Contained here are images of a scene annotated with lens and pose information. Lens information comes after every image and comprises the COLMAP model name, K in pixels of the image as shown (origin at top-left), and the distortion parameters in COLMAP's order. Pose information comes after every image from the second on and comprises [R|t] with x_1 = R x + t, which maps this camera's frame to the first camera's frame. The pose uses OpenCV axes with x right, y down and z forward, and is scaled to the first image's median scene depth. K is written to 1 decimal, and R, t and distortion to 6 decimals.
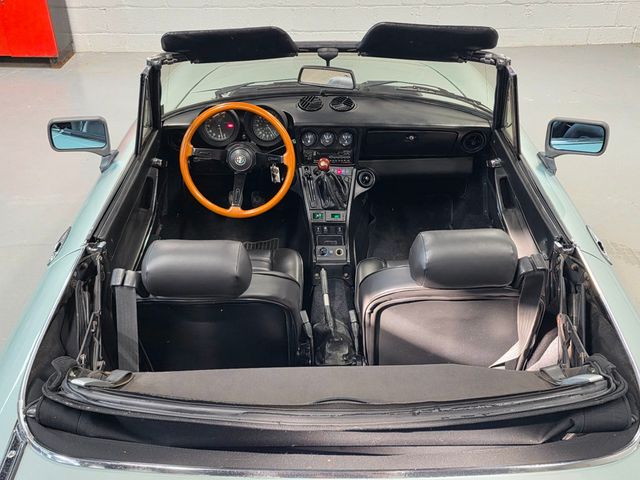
lens RADIAL K [[655.4, 0, 322.6], [0, 655.4, 253.5], [0, 0, 1]] dist [0.019048, 0.000000]
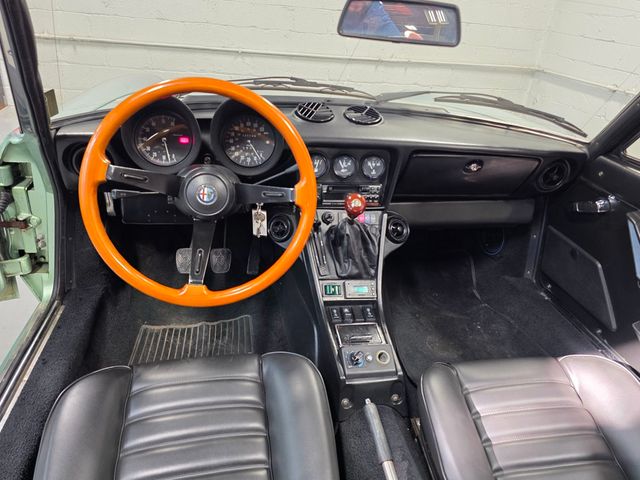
lens RADIAL K [[460.7, 0, 319.8], [0, 460.7, 234.4], [0, 0, 1]] dist [0.056602, -0.044072]
pose [[0.982954, -0.002588, 0.183832, -0.100859], [0.022275, 0.994211, -0.105108, -0.066448], [-0.182495, 0.107411, 0.977322, 0.598518]]
